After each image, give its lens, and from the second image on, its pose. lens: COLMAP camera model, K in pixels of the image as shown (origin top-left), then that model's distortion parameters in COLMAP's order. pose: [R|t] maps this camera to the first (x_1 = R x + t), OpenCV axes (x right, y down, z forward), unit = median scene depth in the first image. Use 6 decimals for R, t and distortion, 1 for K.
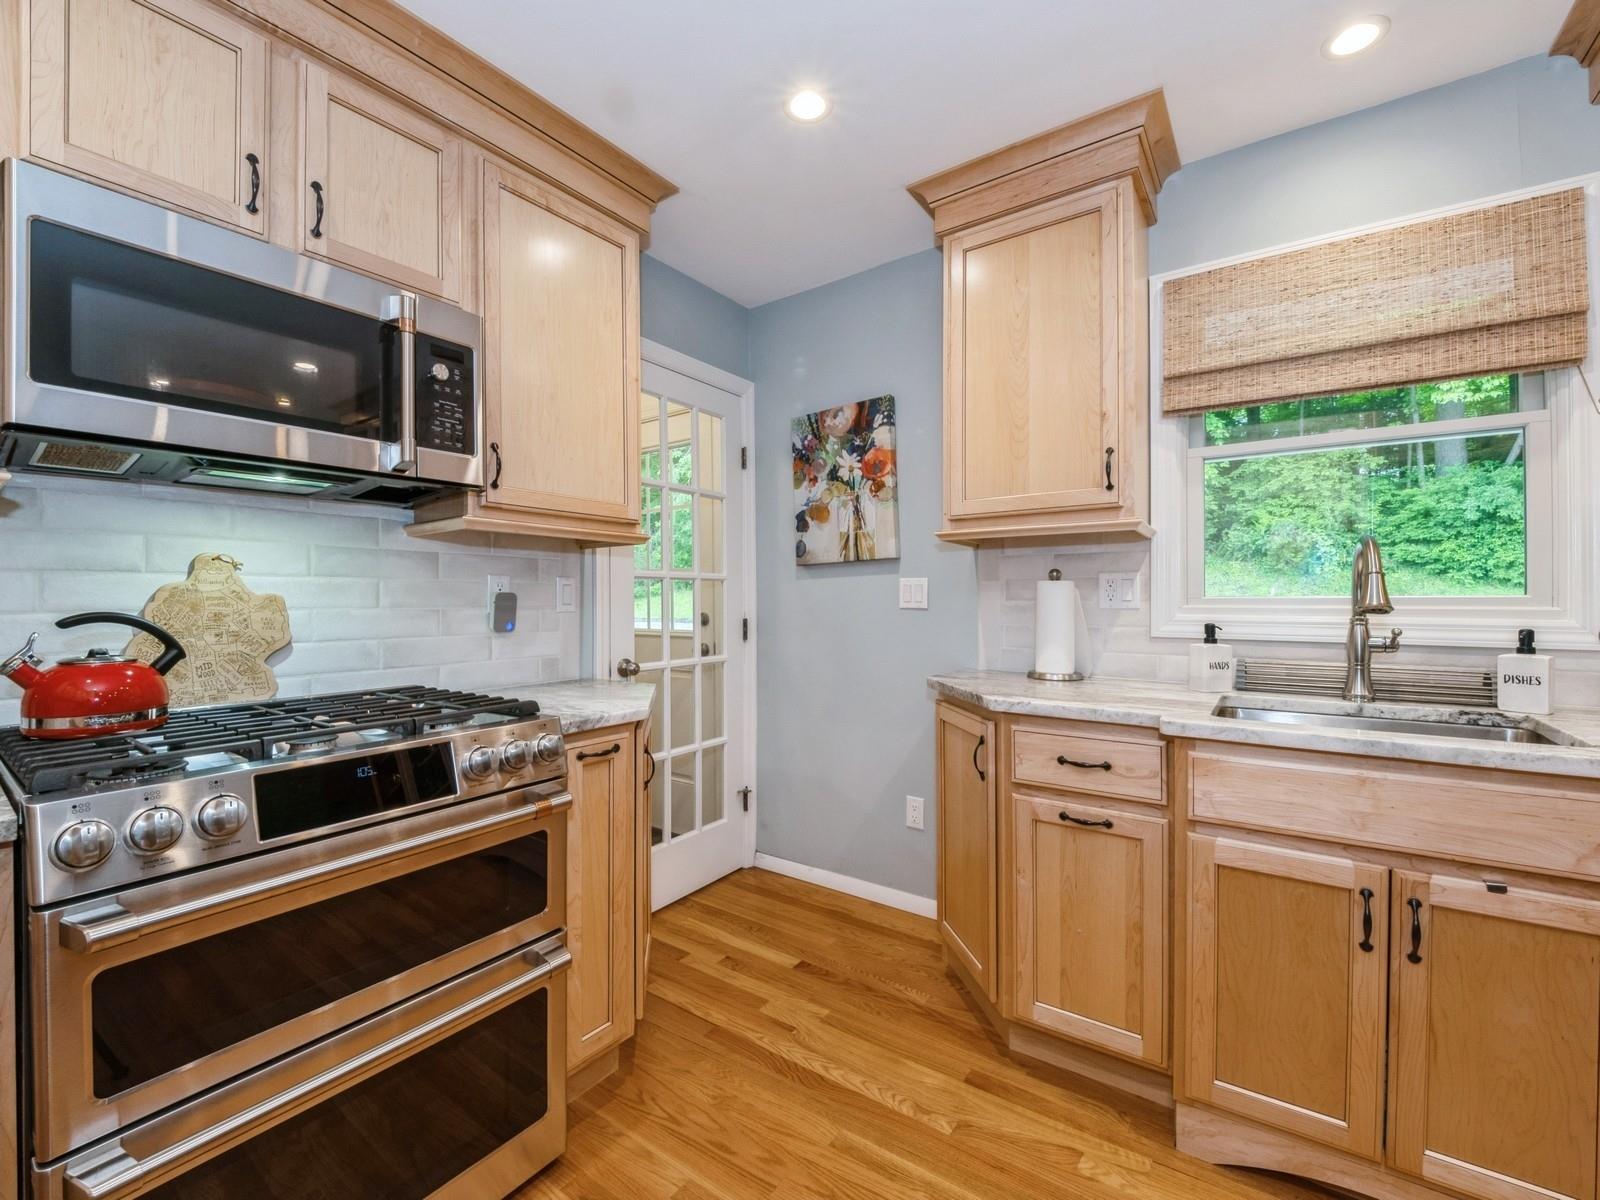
lens RADIAL K [[685.3, 0, 796.2], [0, 685.3, 592.2], [0, 0, 1]] dist [-0.001313, -0.000511]
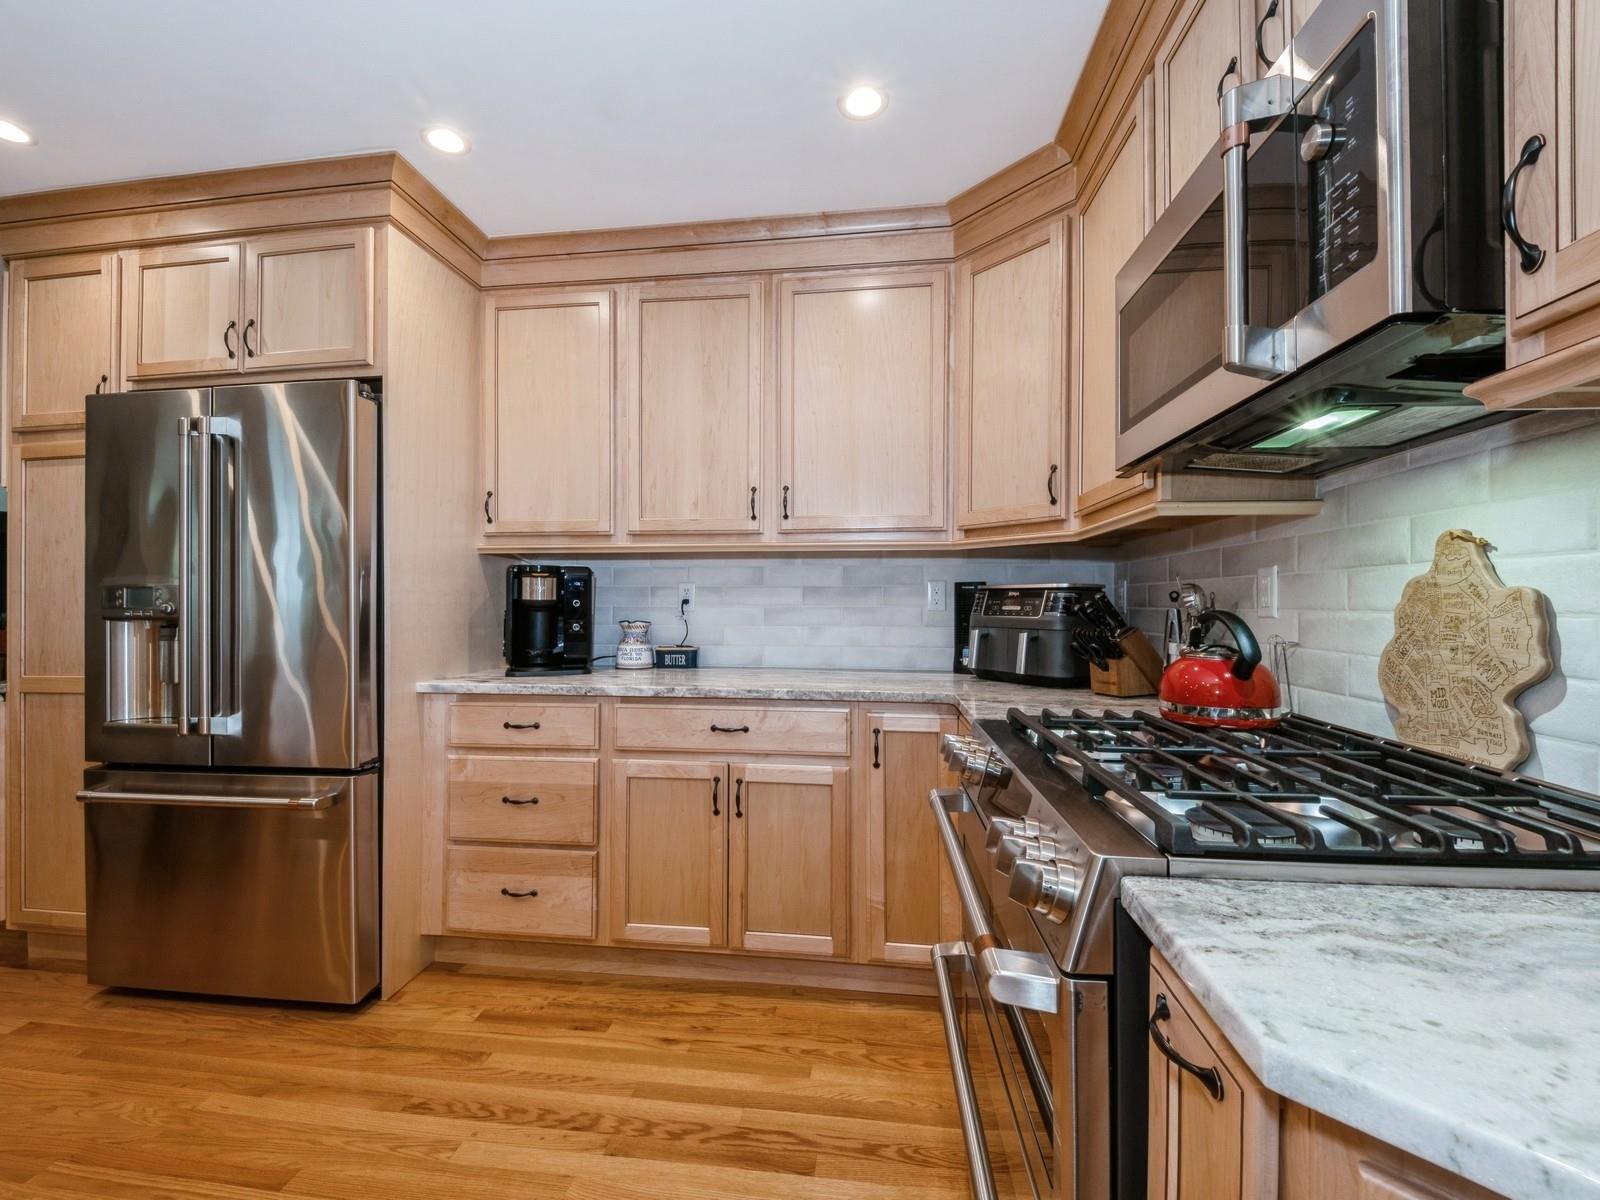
lens RADIAL K [[667.2, 0, 800.0], [0, 667.2, 600.0], [0, 0, 1]] dist [0.020029, -0.024953]
pose [[-0.868080, 0.003351, -0.496414, 0.036434], [0.009356, 0.999910, -0.009611, 0.011179], [0.496337, -0.012988, -0.868033, 1.023131]]
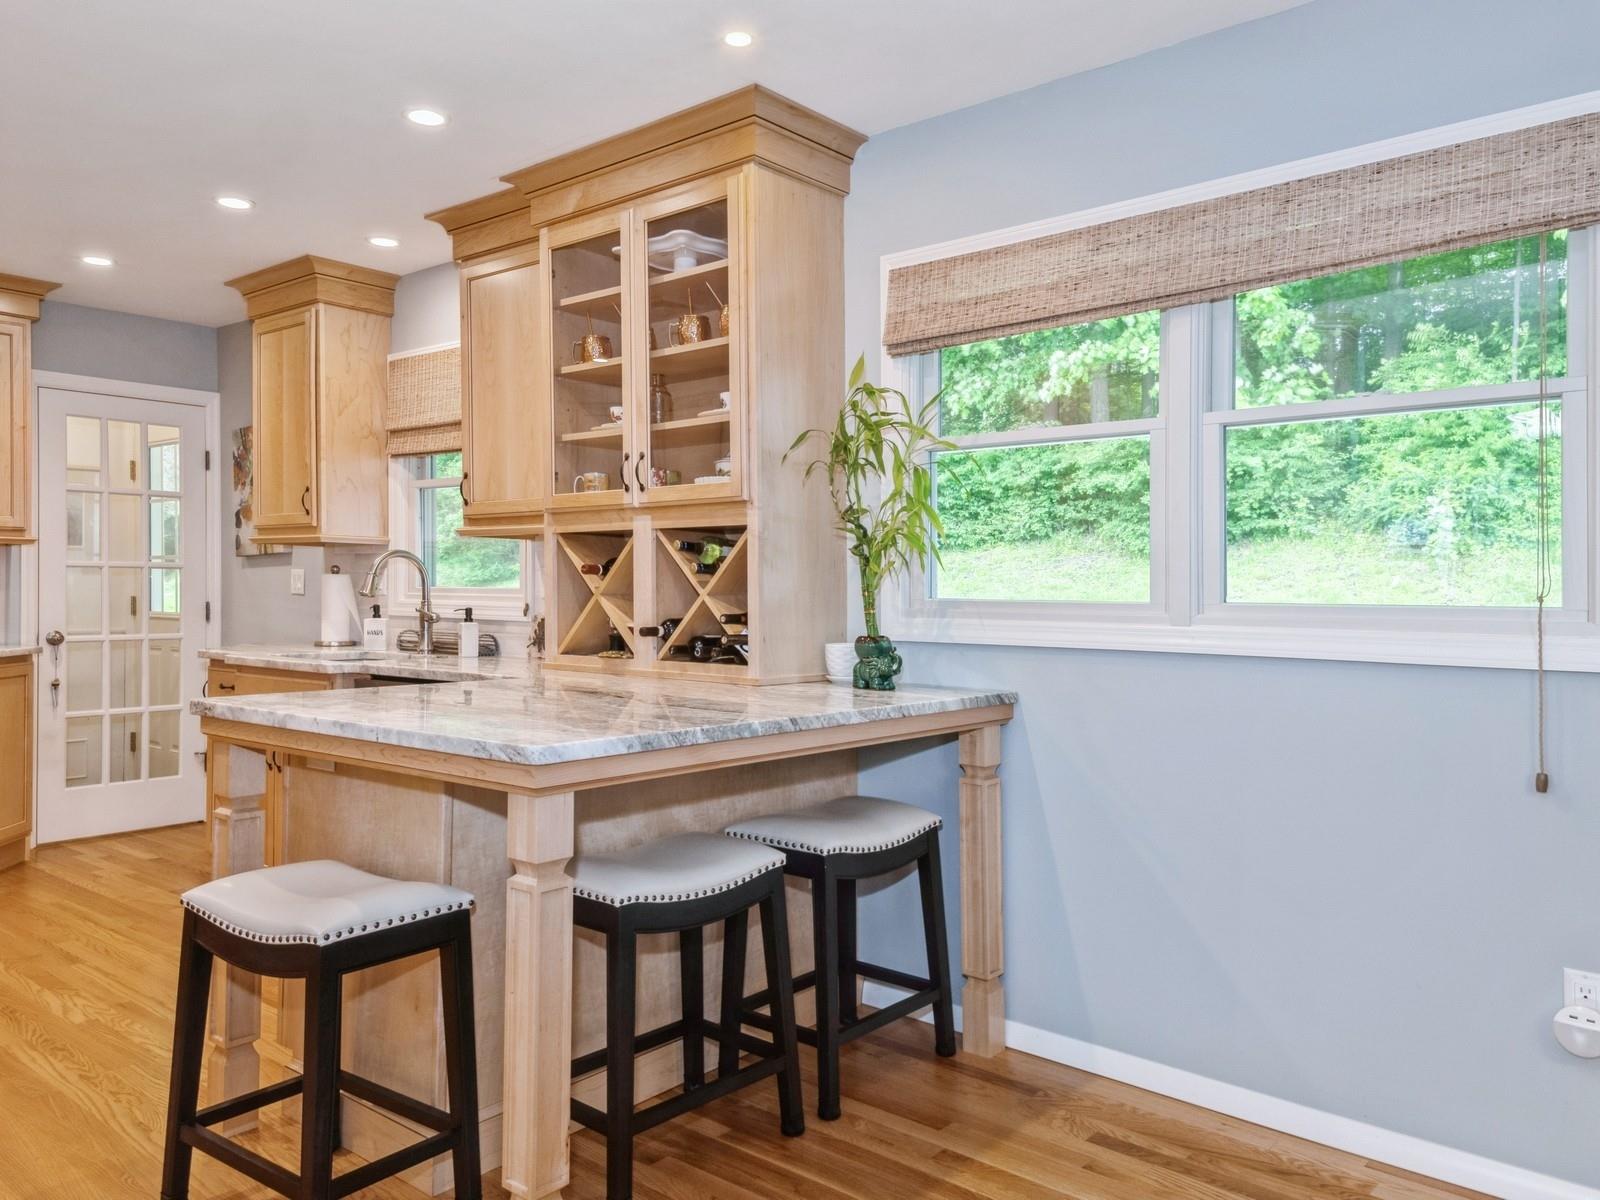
lens RADIAL K [[1206.5, 0, 795.2], [0, 1206.5, 585.9], [0, 0, 1]] dist [0.141562, -0.125734]
pose [[0.996421, 0.010631, -0.083855, 1.741556], [-0.009663, 0.999882, 0.011936, -0.035584], [0.083972, -0.011083, 0.996406, -1.583254]]
